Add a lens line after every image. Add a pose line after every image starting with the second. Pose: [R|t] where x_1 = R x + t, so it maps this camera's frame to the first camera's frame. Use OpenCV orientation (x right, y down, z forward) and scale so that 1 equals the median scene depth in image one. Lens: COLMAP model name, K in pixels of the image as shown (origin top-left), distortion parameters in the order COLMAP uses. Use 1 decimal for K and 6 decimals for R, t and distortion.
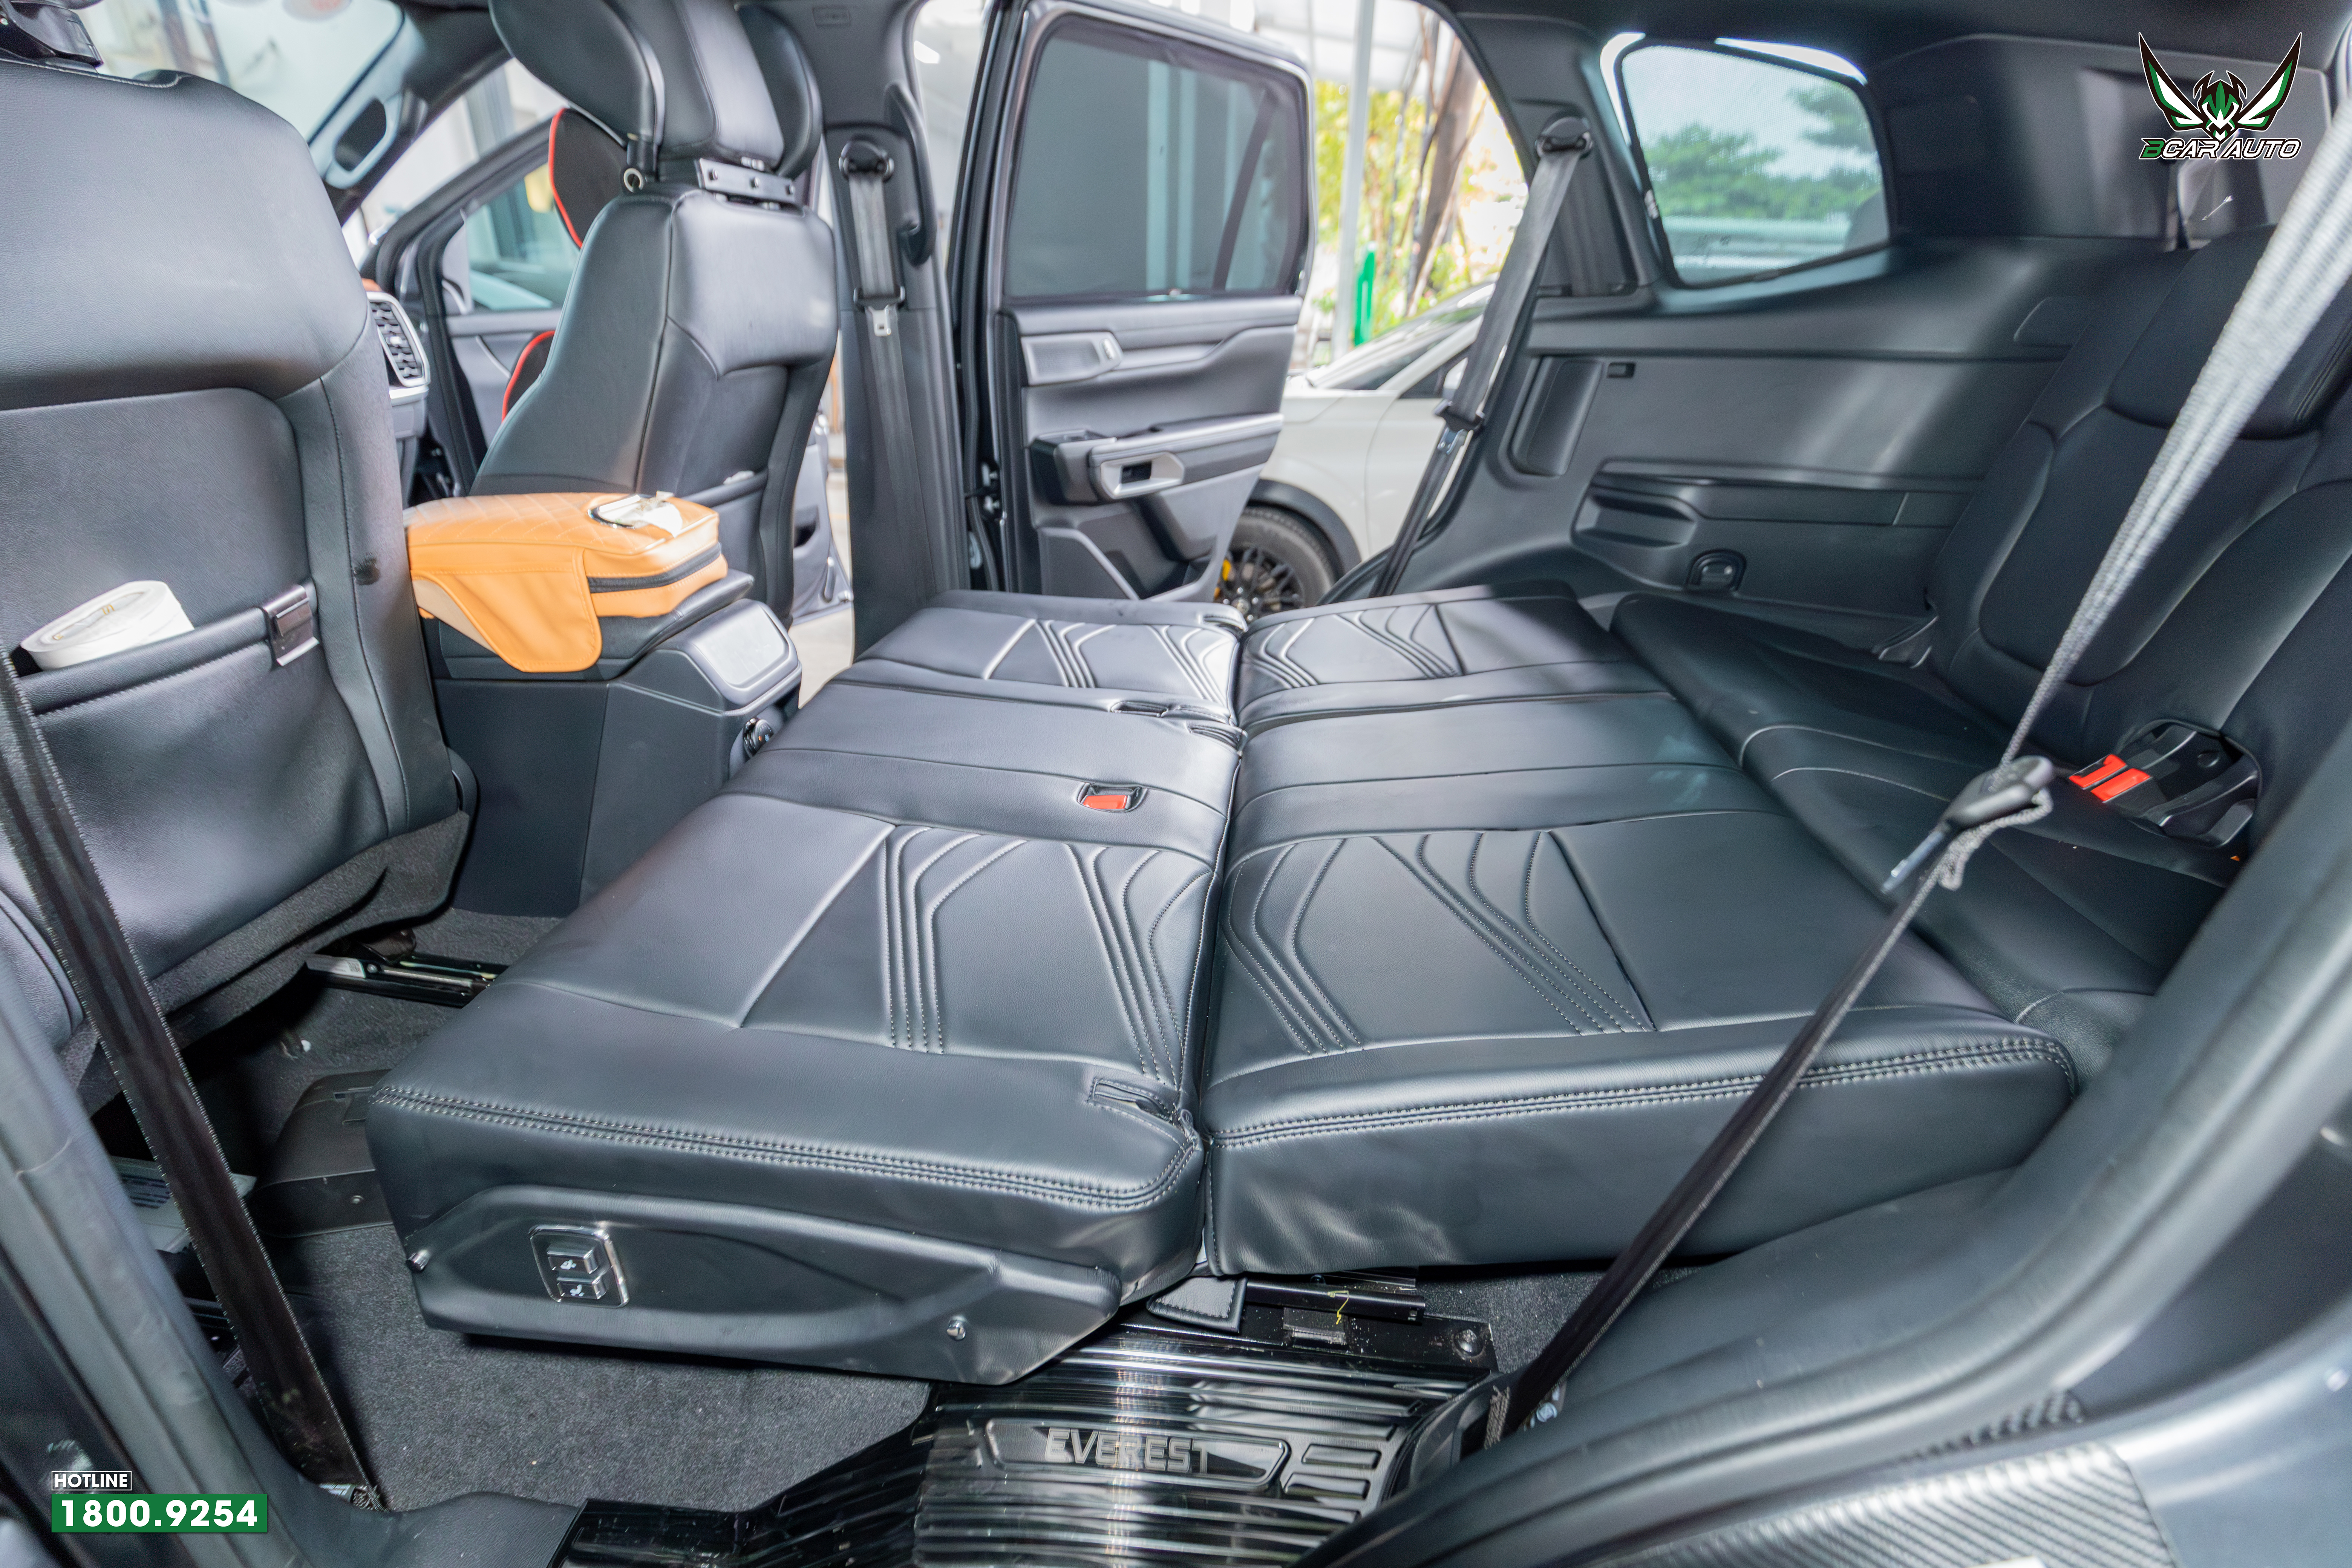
lens RADIAL K [[996.5, 0, 1176.0], [0, 996.5, 784.0], [0, 0, 1]] dist [-0.000569, -0.000336]
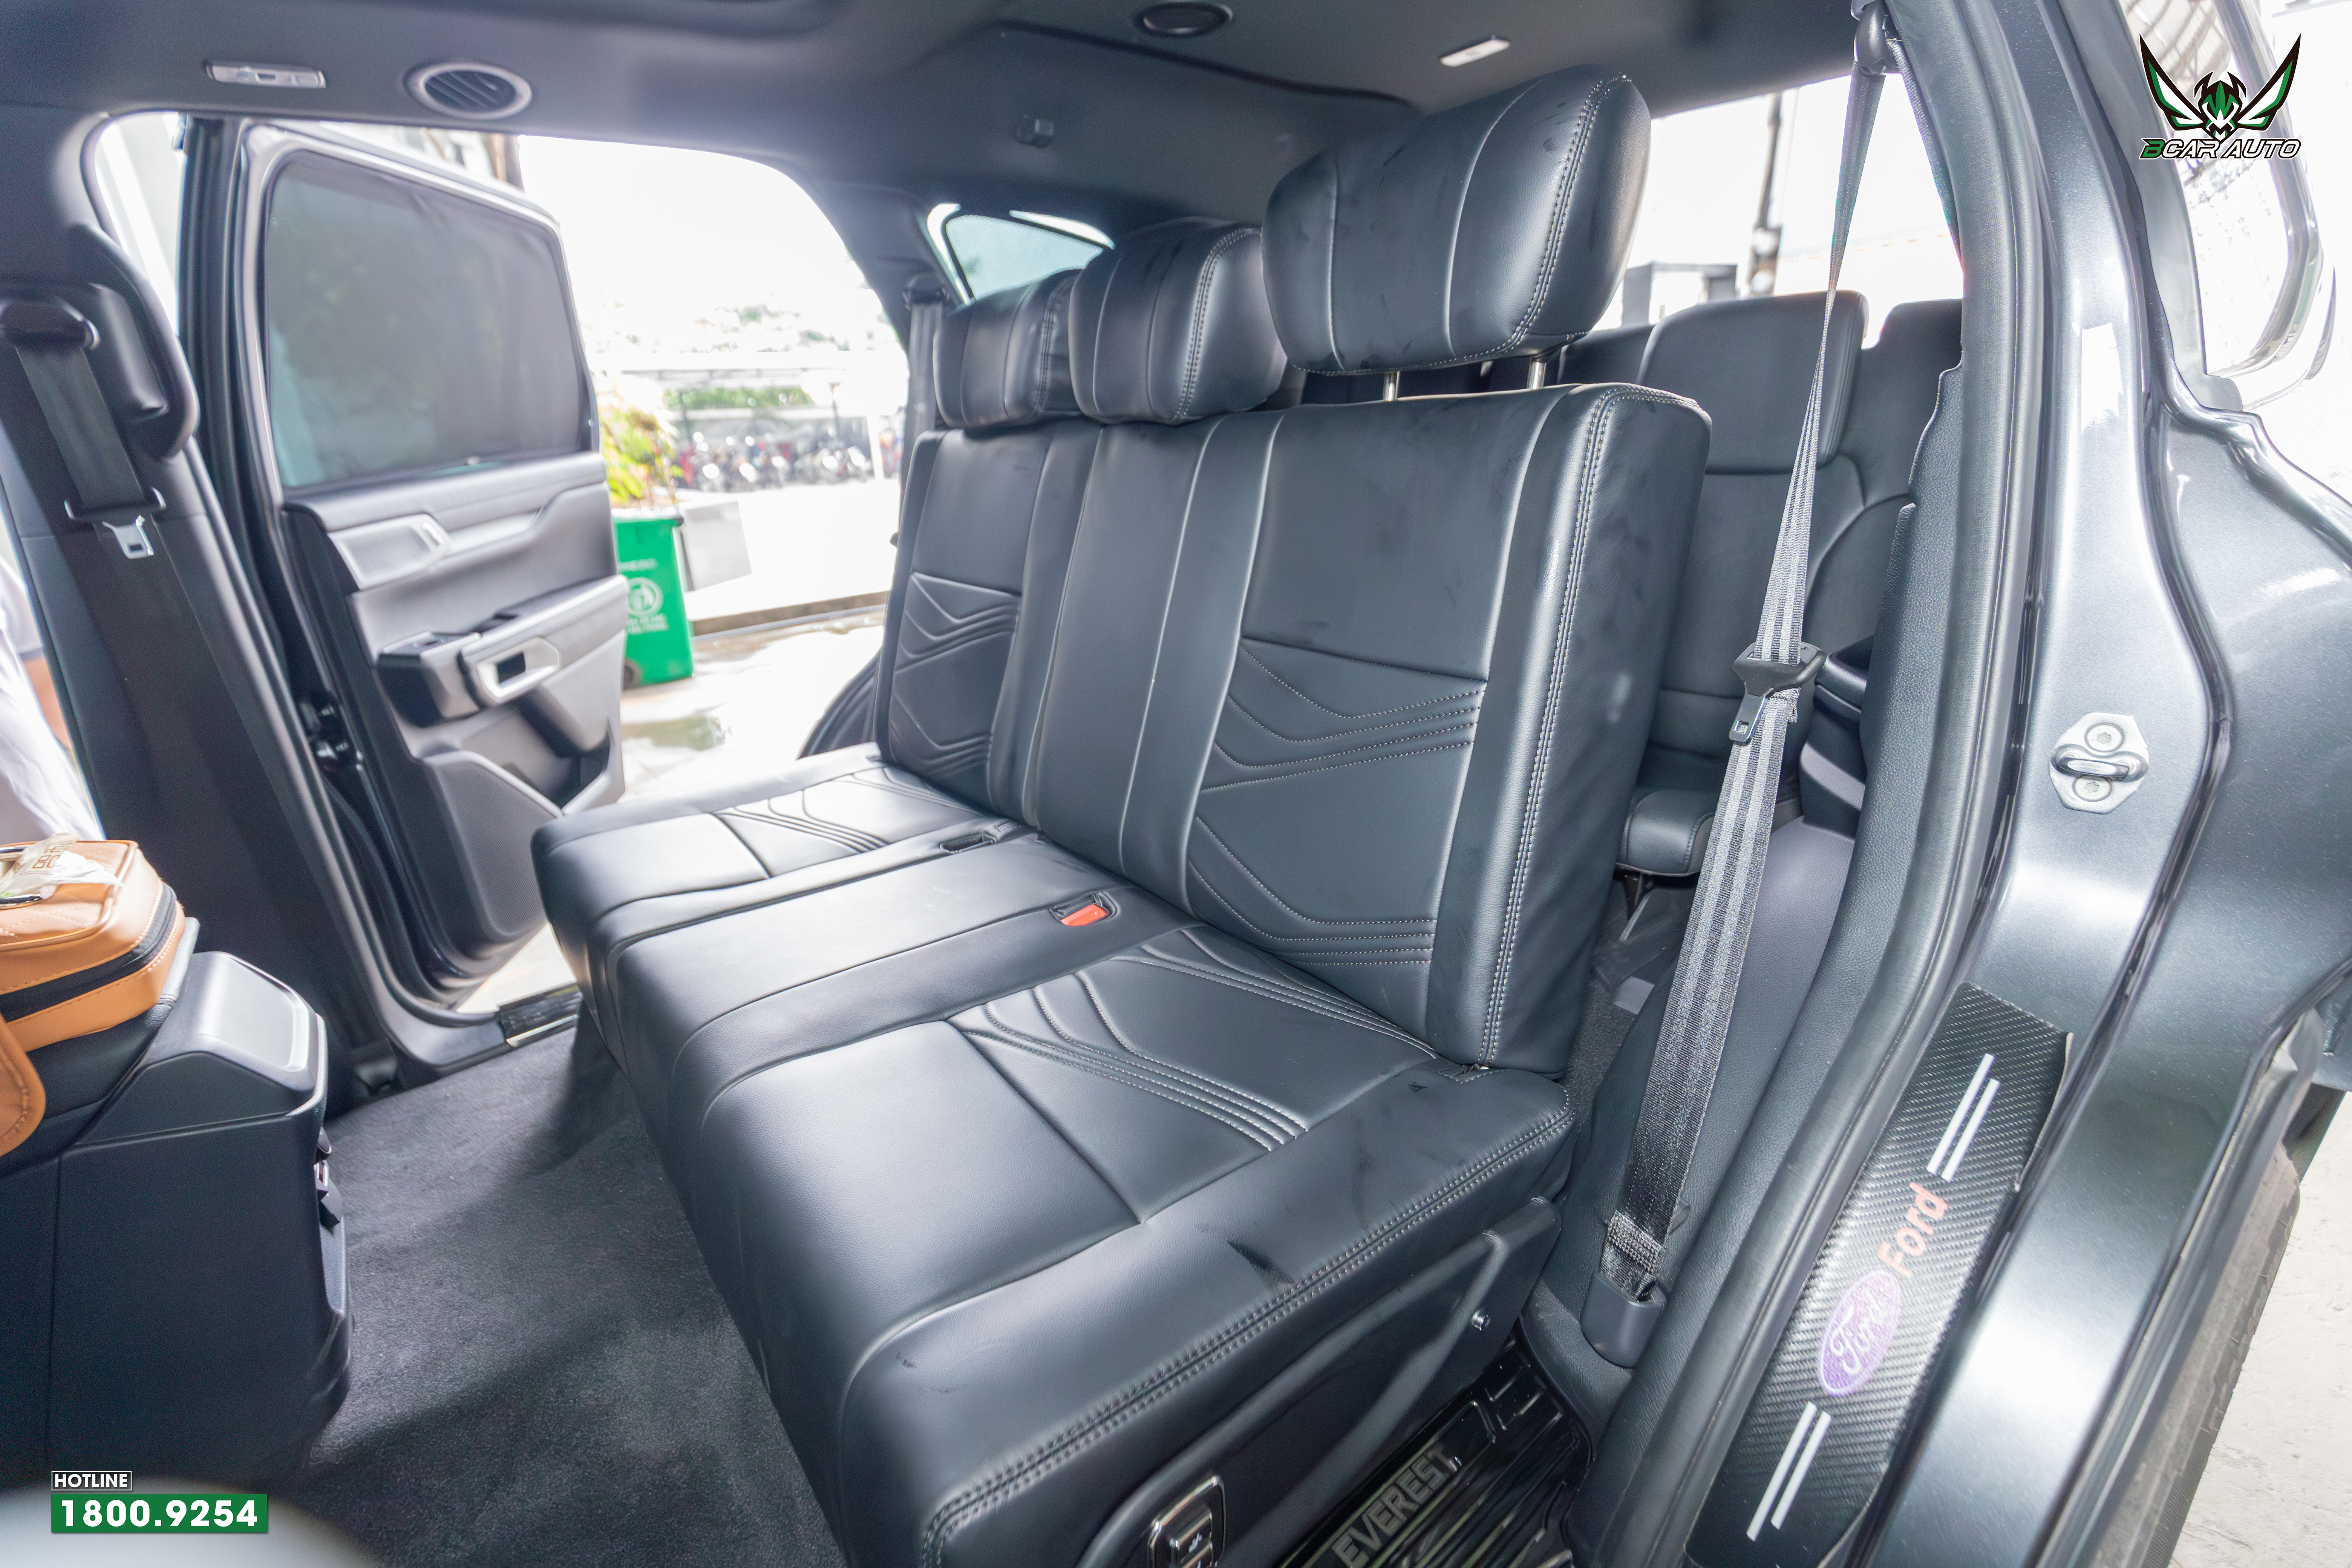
lens RADIAL K [[996.5, 0, 1176.0], [0, 996.5, 784.0], [0, 0, 1]] dist [-0.000569, -0.000336]
pose [[0.732859, -0.305028, 0.608174, -0.200748], [0.372159, 0.928014, 0.016986, -0.037226], [-0.569575, 0.213889, 0.793622, 0.055897]]
